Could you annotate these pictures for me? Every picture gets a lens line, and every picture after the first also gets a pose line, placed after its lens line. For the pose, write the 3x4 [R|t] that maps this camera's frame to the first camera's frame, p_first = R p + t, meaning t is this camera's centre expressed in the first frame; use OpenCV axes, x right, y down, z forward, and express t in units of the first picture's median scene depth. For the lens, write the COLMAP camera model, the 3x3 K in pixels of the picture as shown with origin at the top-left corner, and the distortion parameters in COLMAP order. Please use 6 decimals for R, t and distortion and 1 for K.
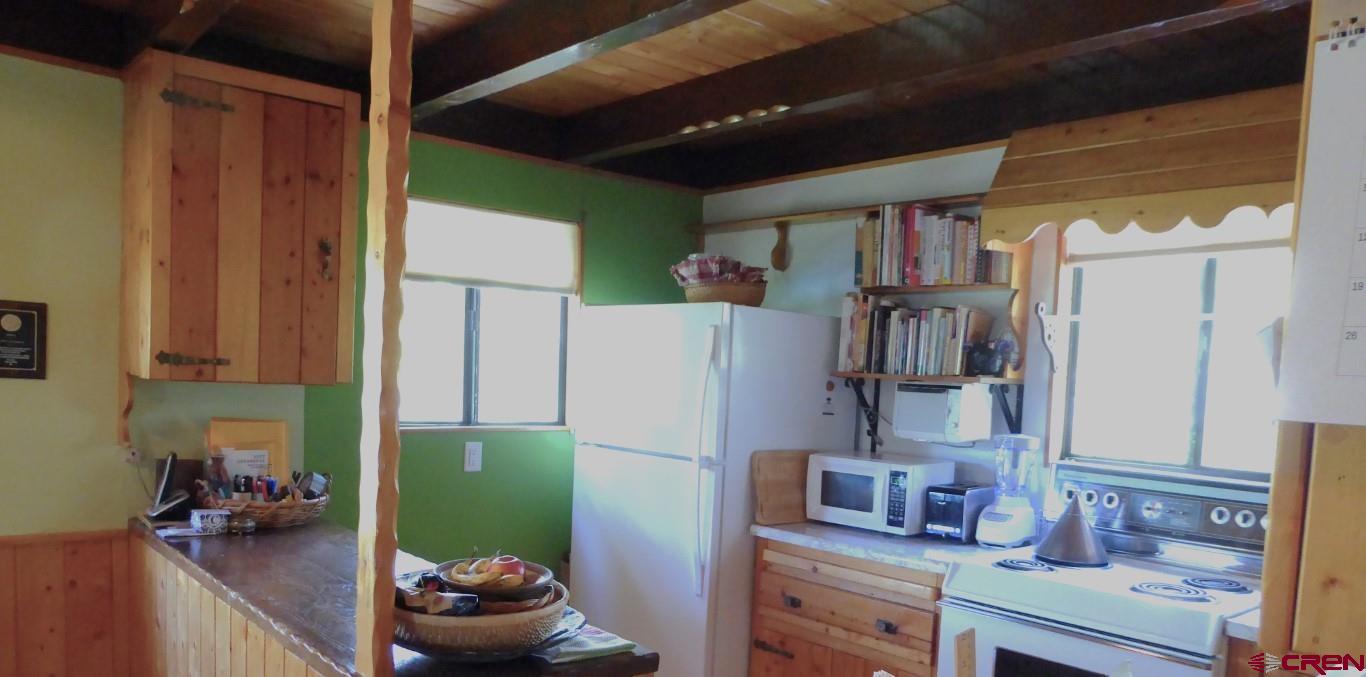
lens RADIAL K [[985.5, 0, 698.7], [0, 985.5, 446.6], [0, 0, 1]] dist [-0.013841, 0.001496]
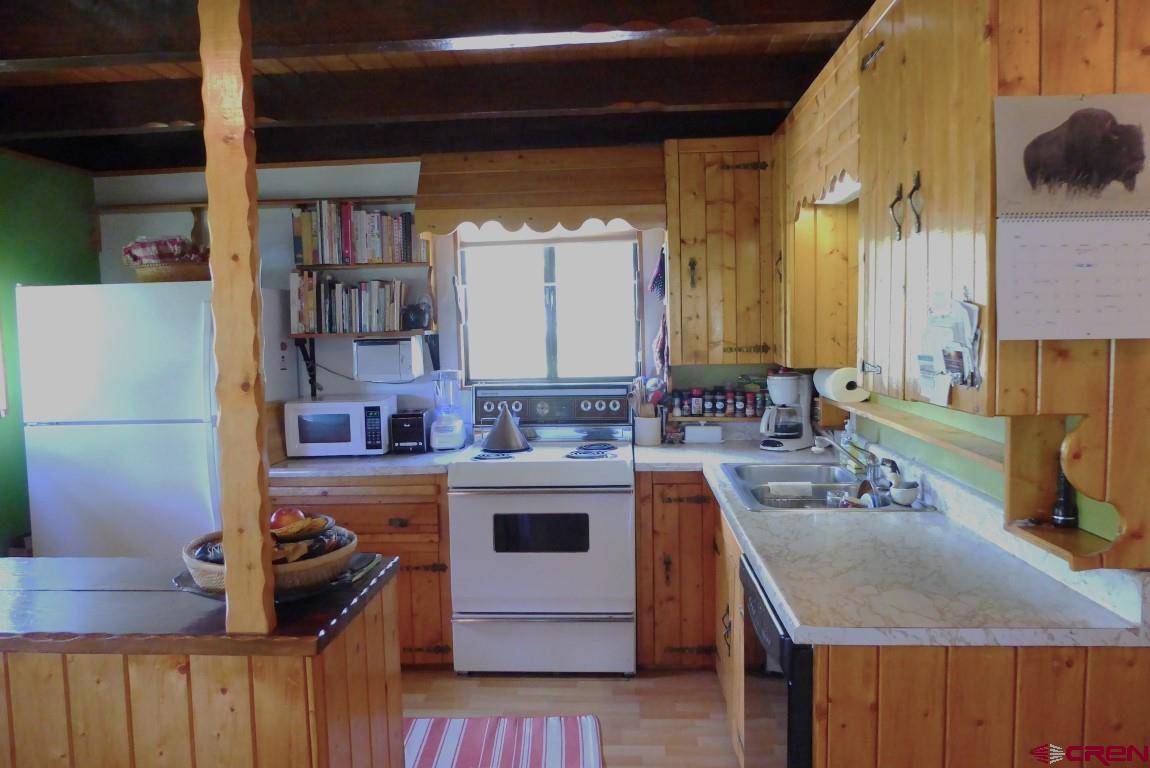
lens RADIAL K [[811.5, 0, 577.1], [0, 811.5, 382.5], [0, 0, 1]] dist [-0.016394, 0.002743]
pose [[0.704369, -0.109581, 0.701325, -0.344286], [0.108321, 0.993034, 0.046369, -0.026245], [-0.701521, 0.043307, 0.711332, 0.039771]]
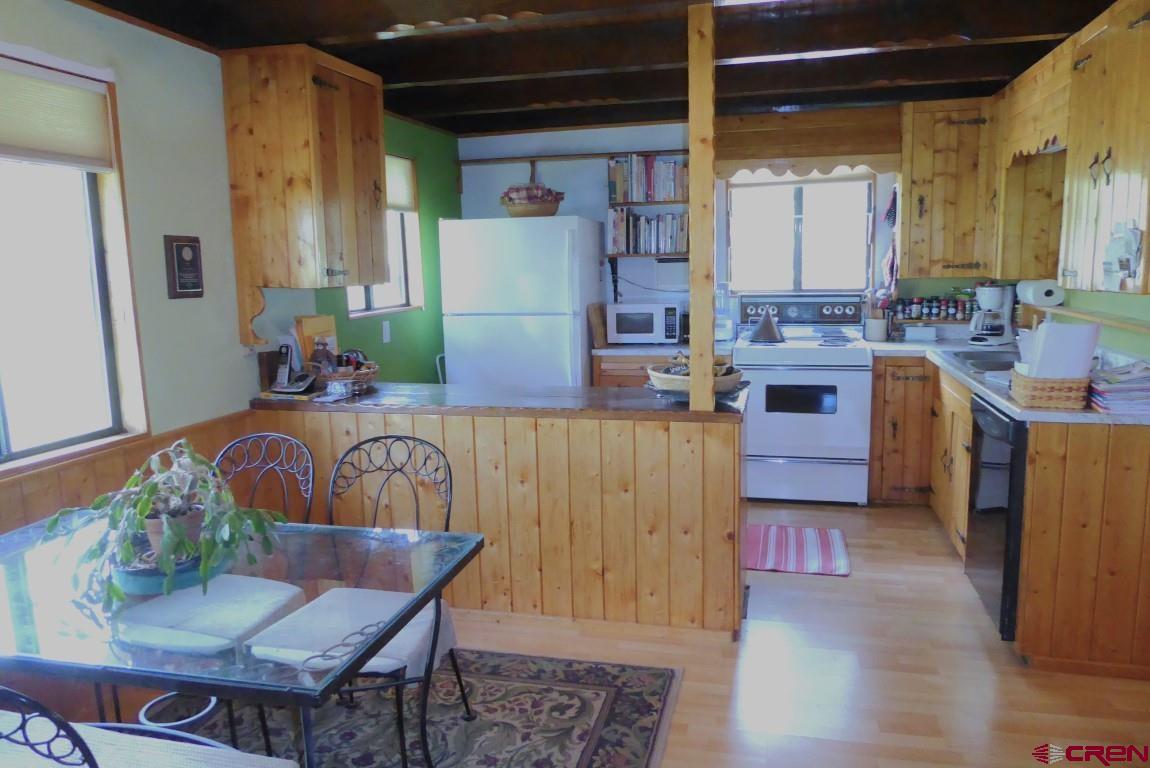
lens RADIAL K [[811.5, 0, 592.6], [0, 811.5, 378.2], [0, 0, 1]] dist [-0.016394, 0.002743]
pose [[0.813417, -0.147444, 0.562683, -0.733531], [0.103298, 0.988581, 0.109718, -0.023610], [-0.572435, -0.031123, 0.819359, -0.127195]]
